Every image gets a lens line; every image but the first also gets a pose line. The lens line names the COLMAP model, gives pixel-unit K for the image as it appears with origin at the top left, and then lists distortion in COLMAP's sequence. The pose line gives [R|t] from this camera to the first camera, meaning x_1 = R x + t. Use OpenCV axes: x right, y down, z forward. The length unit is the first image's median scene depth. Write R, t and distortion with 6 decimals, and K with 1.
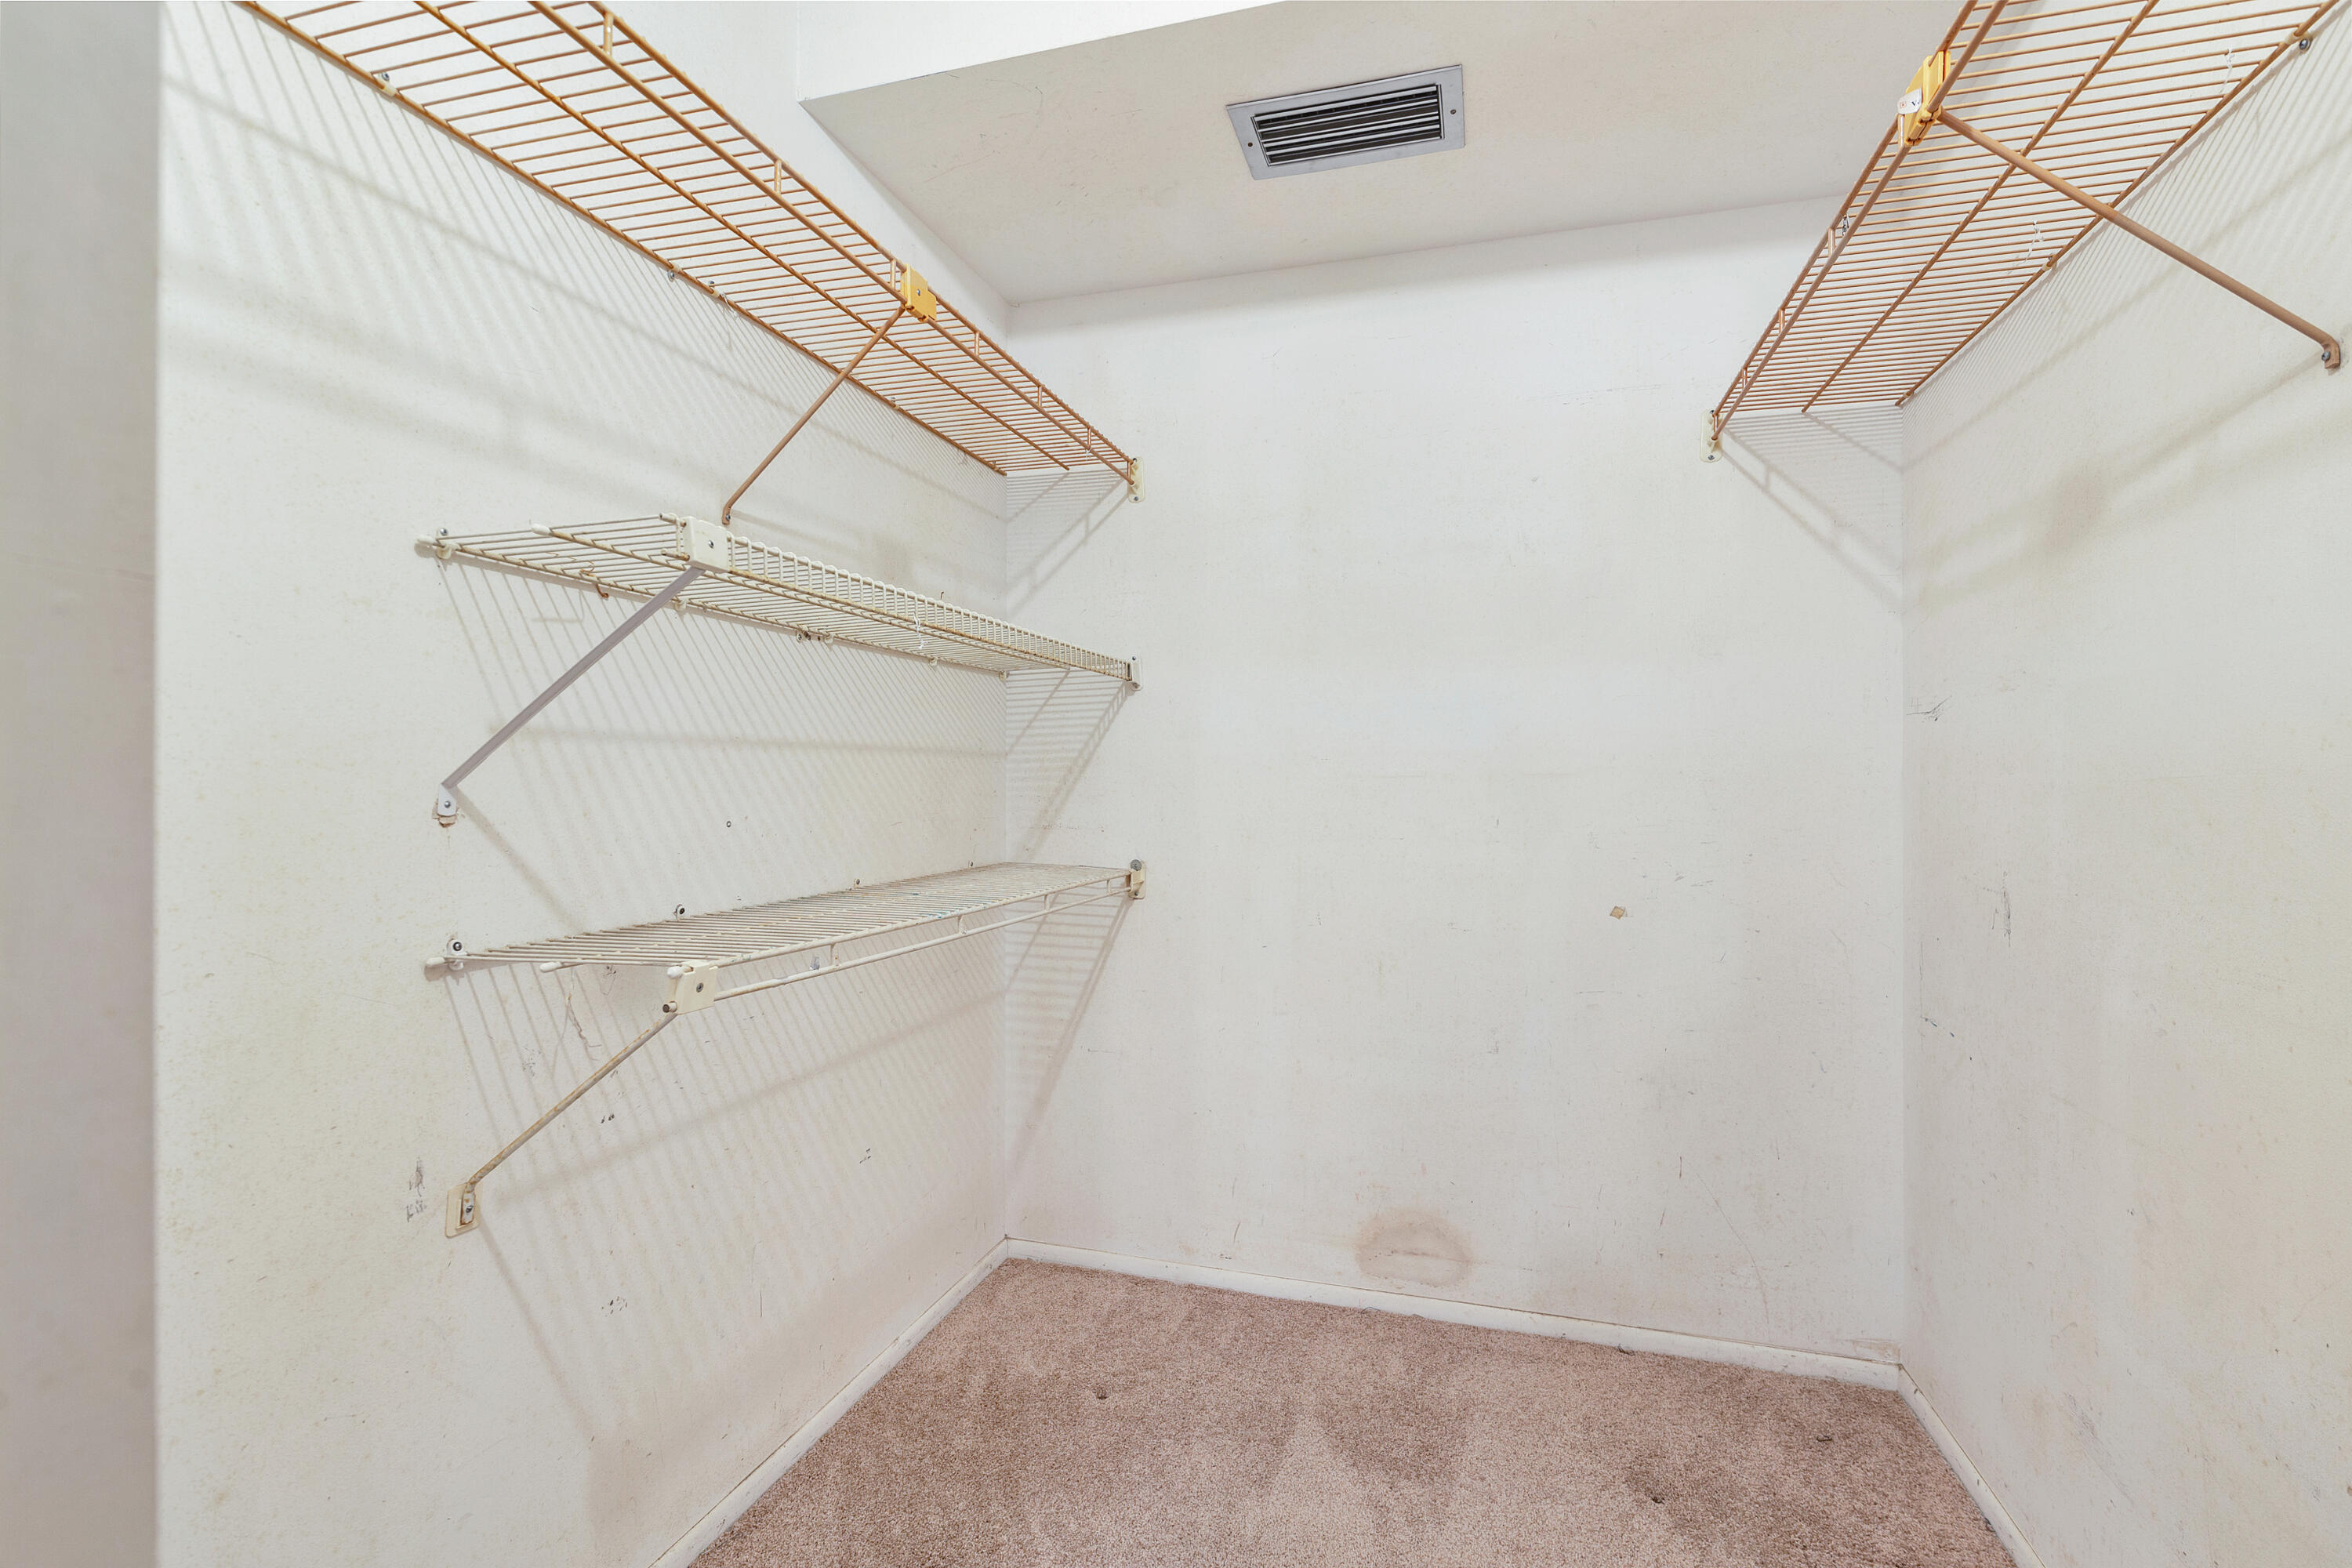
lens RADIAL K [[1089.6, 0, 1180.8], [0, 1089.6, 769.7], [0, 0, 1]] dist [0.005292, -0.001178]
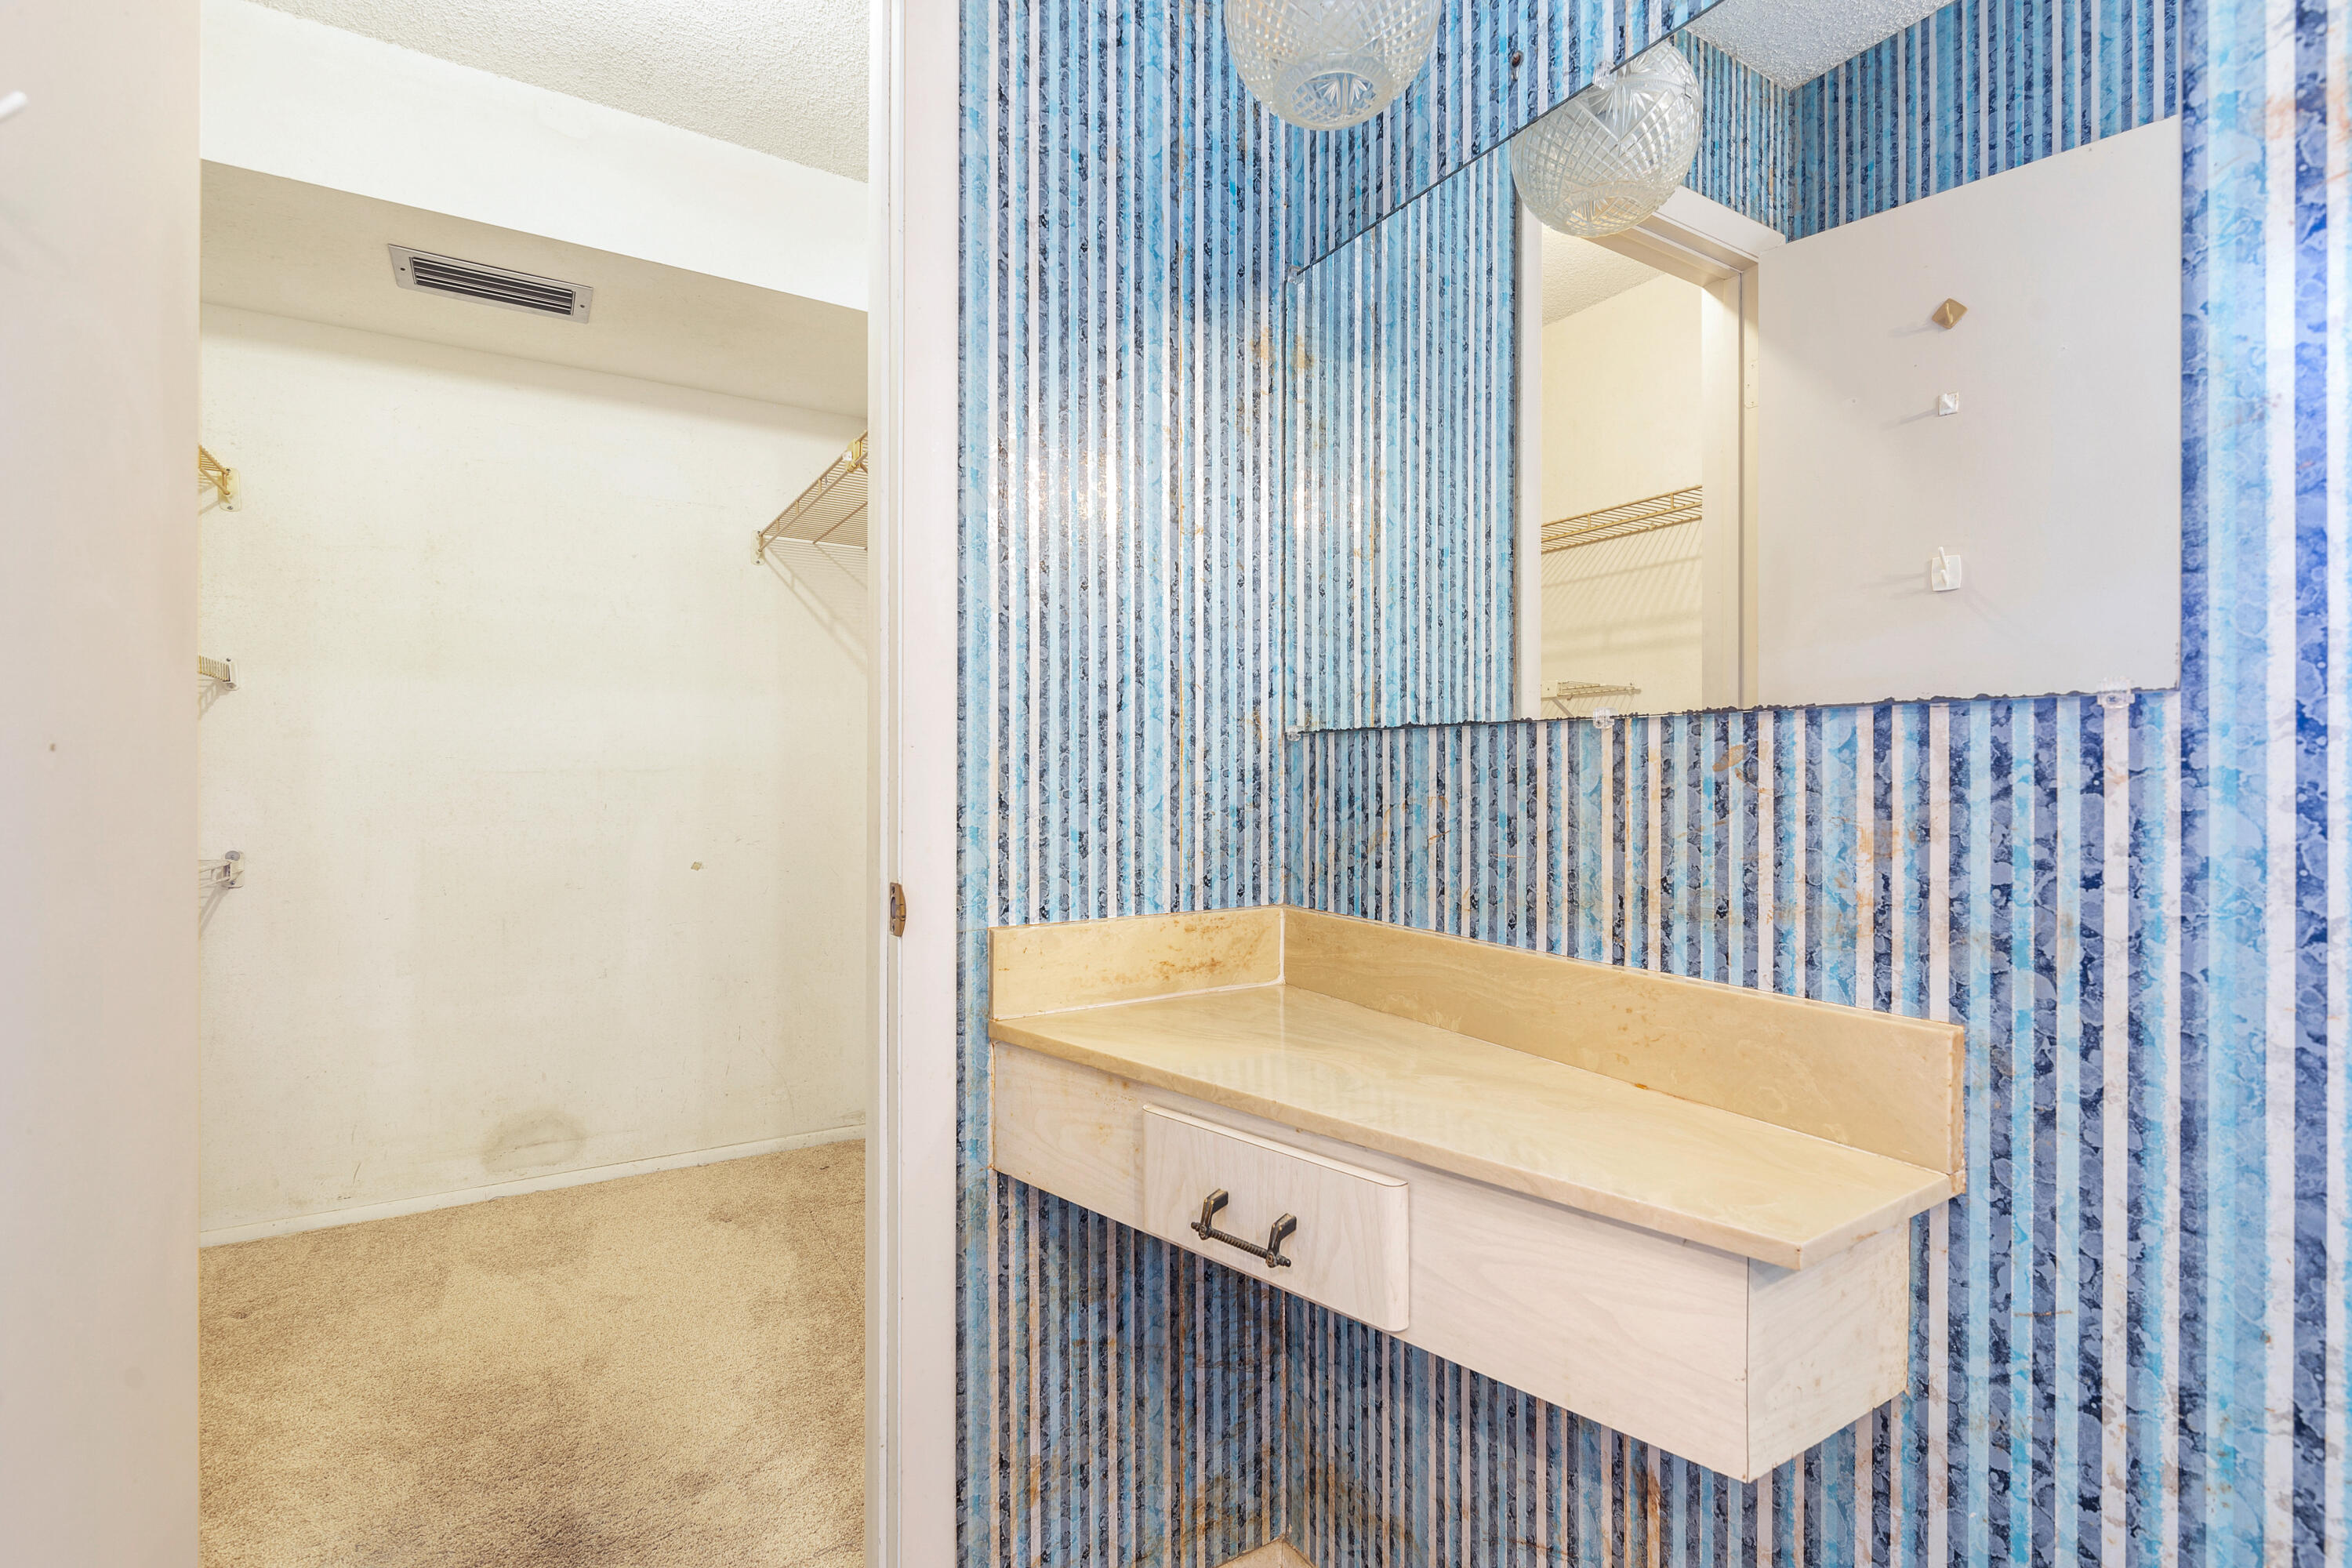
lens RADIAL K [[1067.9, 0, 1173.3], [0, 1067.9, 787.6], [0, 0, 1]] dist [0.004736, -0.001276]
pose [[0.681053, -0.012124, 0.732133, -0.202943], [-0.005891, 0.999740, 0.022036, -0.007546], [-0.732210, -0.019321, 0.680805, -0.419902]]
